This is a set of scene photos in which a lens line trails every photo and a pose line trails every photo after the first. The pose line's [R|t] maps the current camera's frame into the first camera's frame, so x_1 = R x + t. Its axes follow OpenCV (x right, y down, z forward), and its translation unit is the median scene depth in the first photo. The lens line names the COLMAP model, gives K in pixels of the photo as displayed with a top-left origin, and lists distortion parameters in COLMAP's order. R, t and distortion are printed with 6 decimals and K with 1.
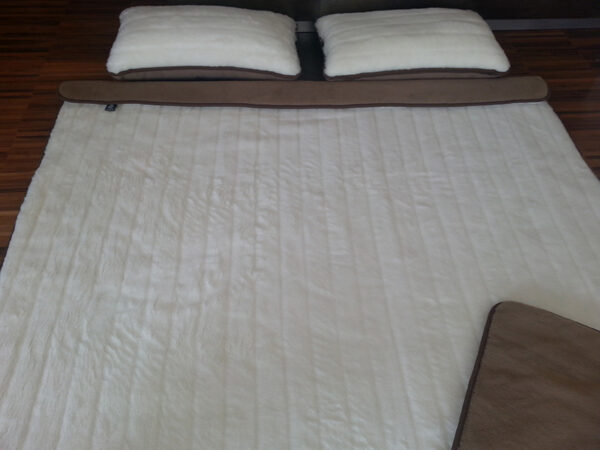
lens RADIAL K [[496.1, 0, 300.0], [0, 496.1, 225.0], [0, 0, 1]] dist [0.090756, -0.161169]
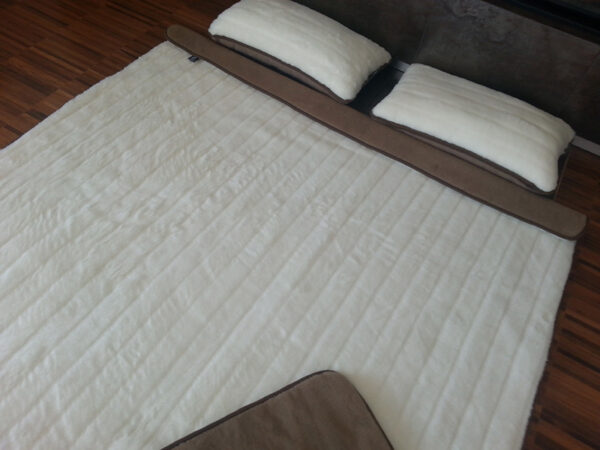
lens RADIAL K [[496.1, 0, 300.0], [0, 496.1, 225.0], [0, 0, 1]] dist [0.090756, -0.161169]
pose [[0.811598, 0.490054, -0.318051, 0.464988], [-0.495716, 0.865741, 0.068975, -0.119511], [0.309151, 0.101682, 0.945561, 0.005189]]
